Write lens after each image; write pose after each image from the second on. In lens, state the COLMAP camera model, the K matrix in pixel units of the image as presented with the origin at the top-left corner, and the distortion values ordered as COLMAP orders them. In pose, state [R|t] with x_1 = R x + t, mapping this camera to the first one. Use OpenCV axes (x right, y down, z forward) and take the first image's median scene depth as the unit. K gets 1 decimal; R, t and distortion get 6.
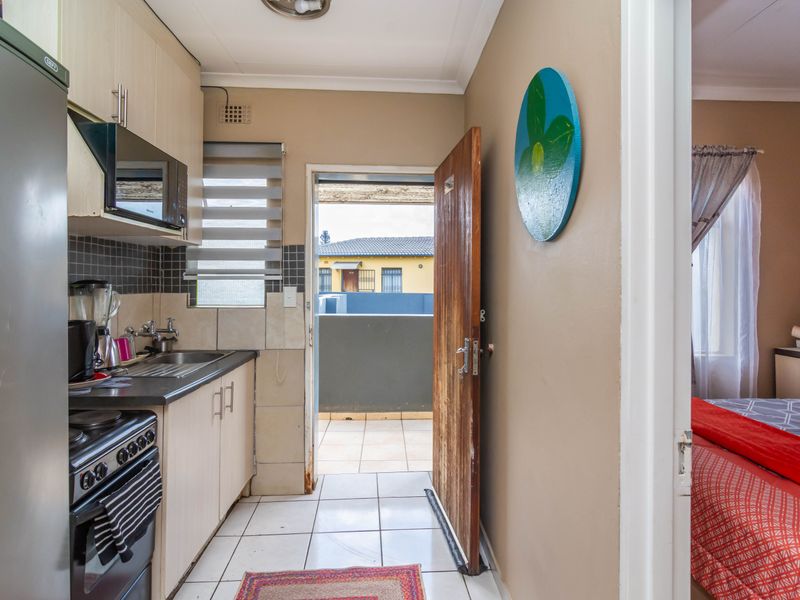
lens RADIAL K [[439.2, 0, 406.9], [0, 439.2, 286.4], [0, 0, 1]] dist [-0.003628, -0.000867]
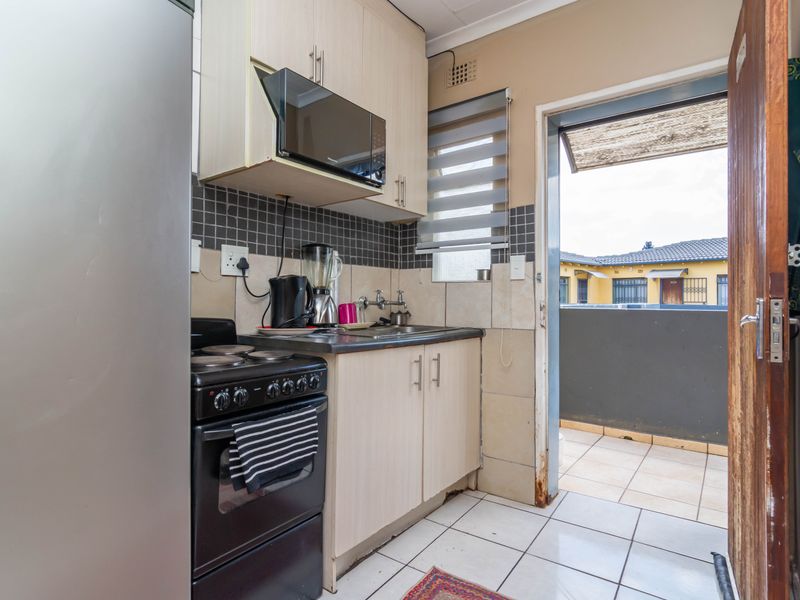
lens RADIAL K [[439.2, 0, 404.9], [0, 439.2, 298.4], [0, 0, 1]] dist [-0.003628, -0.000867]
pose [[0.773000, -0.004756, -0.634388, 0.109402], [-0.000752, 0.999964, -0.008412, 0.096125], [0.634406, 0.006980, 0.772969, 0.217350]]
